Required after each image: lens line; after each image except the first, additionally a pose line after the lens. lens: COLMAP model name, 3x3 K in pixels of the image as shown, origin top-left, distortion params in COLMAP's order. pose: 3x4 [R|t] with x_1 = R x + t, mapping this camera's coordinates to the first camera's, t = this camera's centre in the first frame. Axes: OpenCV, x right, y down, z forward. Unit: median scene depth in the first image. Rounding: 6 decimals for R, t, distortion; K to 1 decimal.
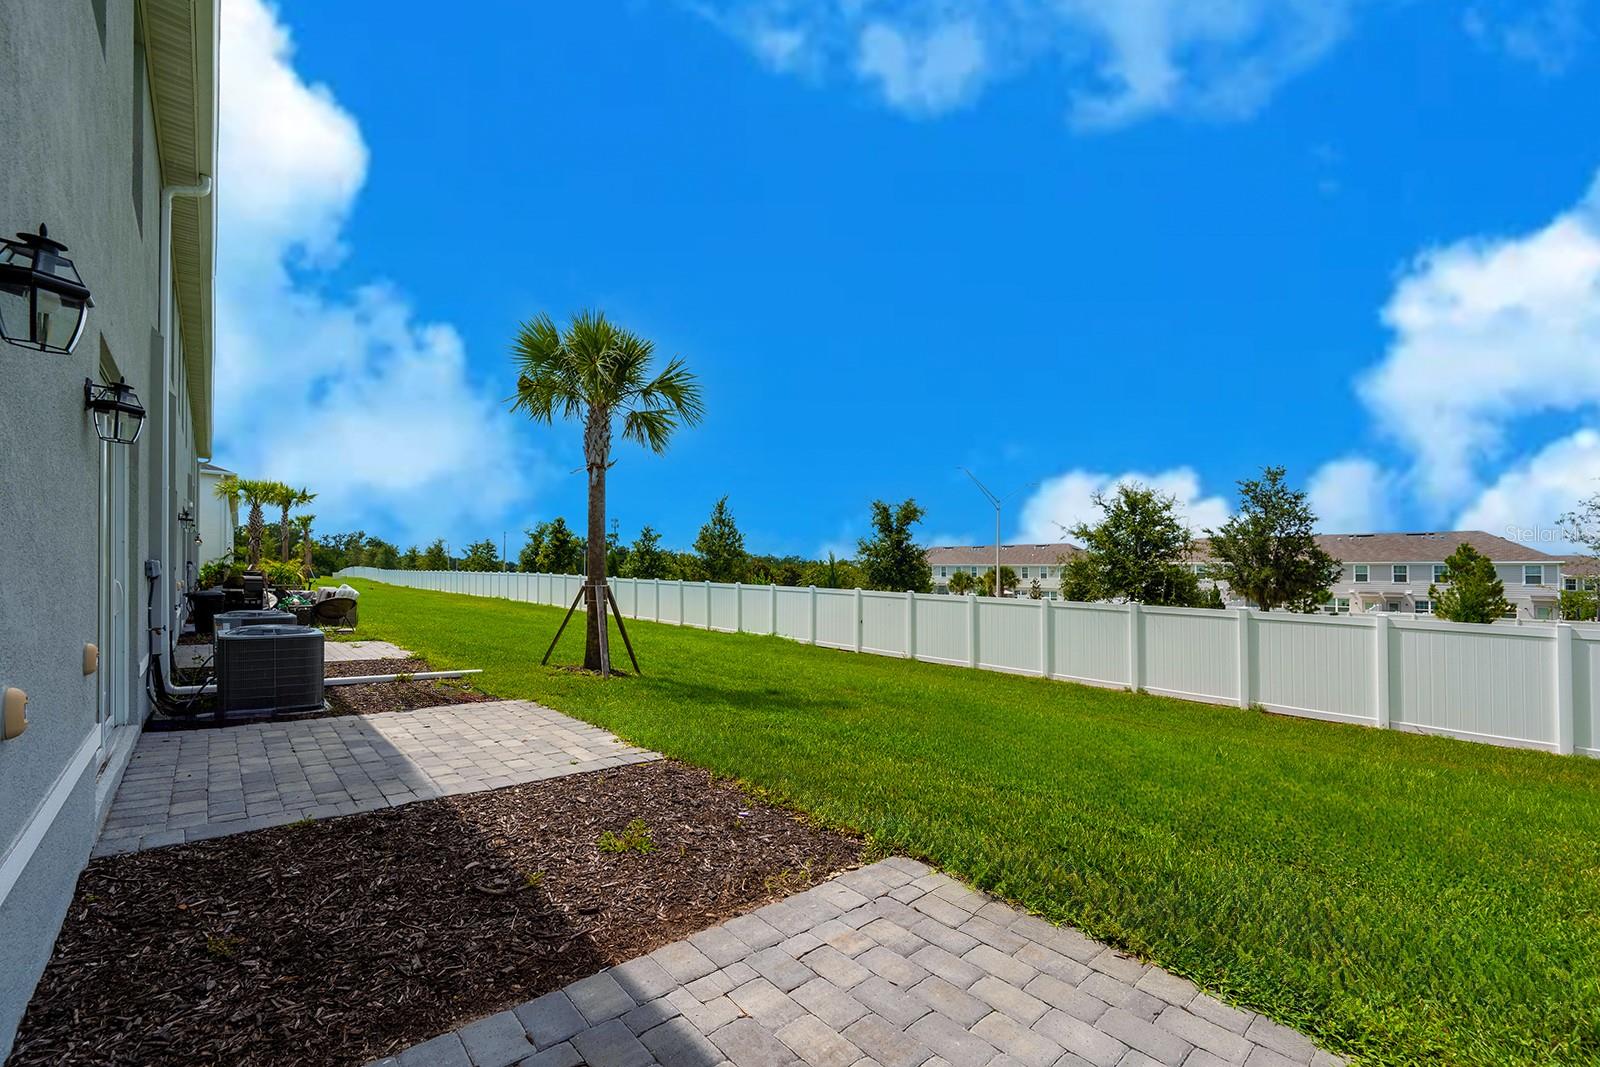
lens RADIAL K [[637.4, 0, 819.3], [0, 637.4, 581.7], [0, 0, 1]] dist [0.000043, 0.000171]
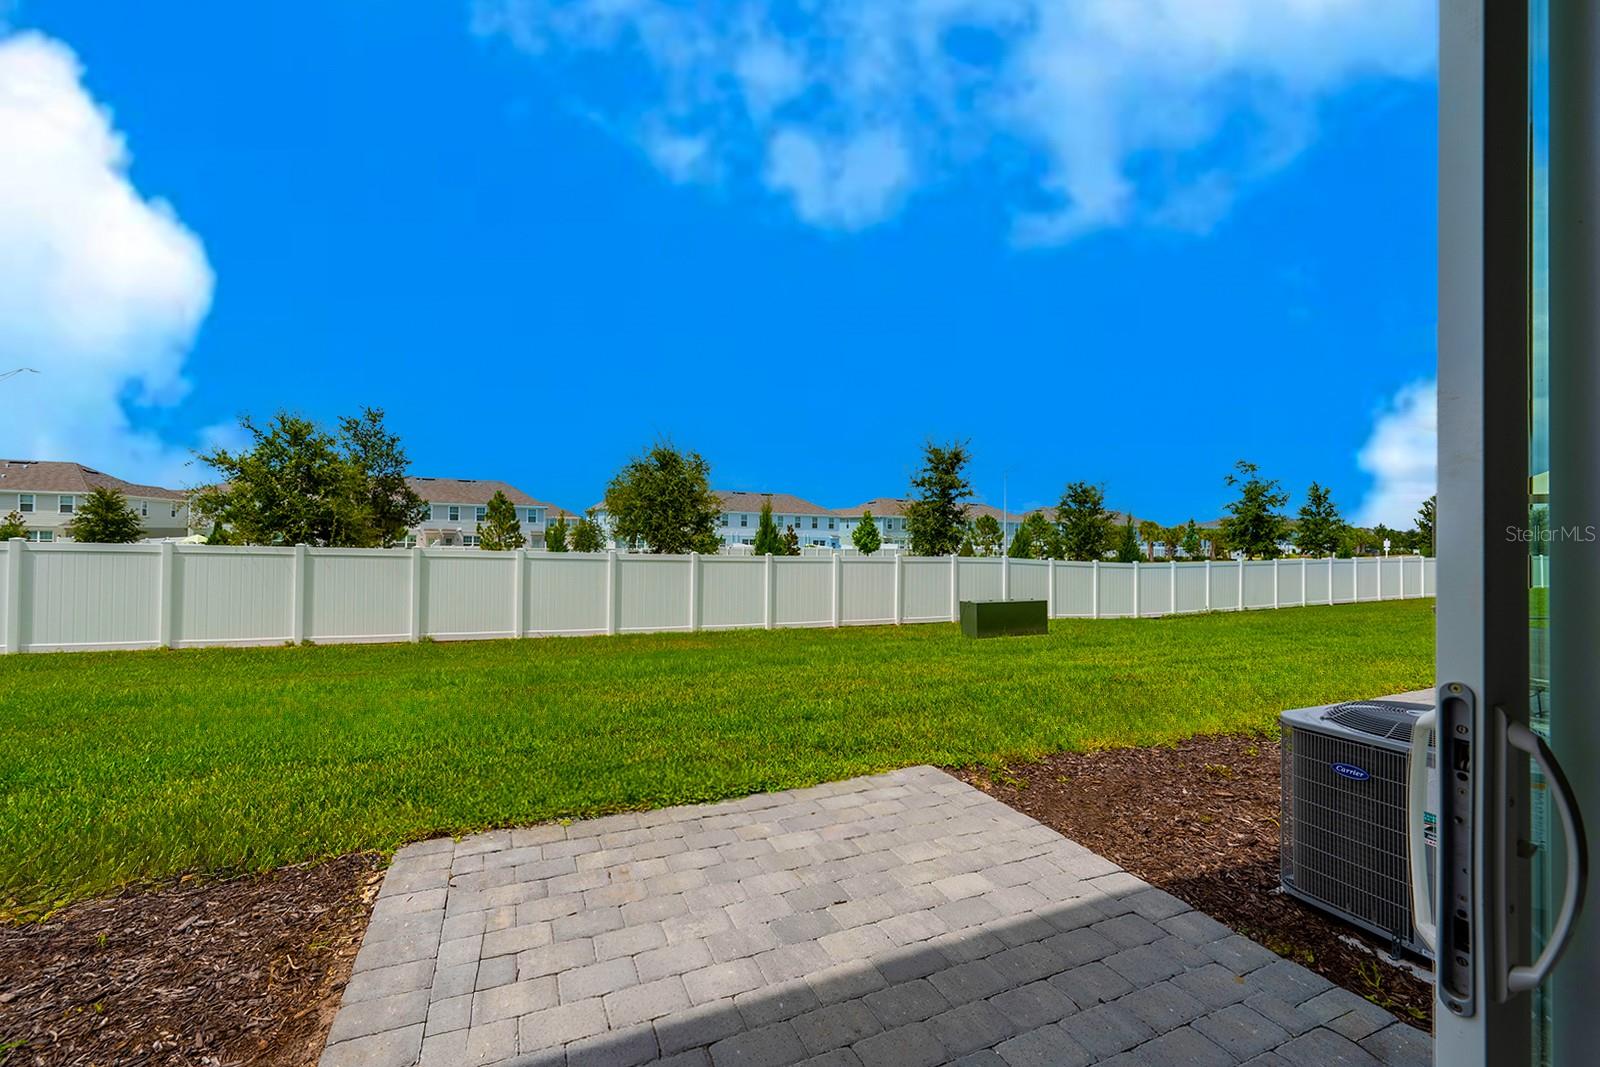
lens RADIAL K [[637.4, 0, 802.0], [0, 637.4, 526.8], [0, 0, 1]] dist [0.000043, 0.000171]
pose [[0.320569, 0.000038, 0.947225, -0.116965], [-0.012249, 0.999917, 0.004105, -0.004460], [-0.947146, -0.012919, 0.320542, 0.045277]]
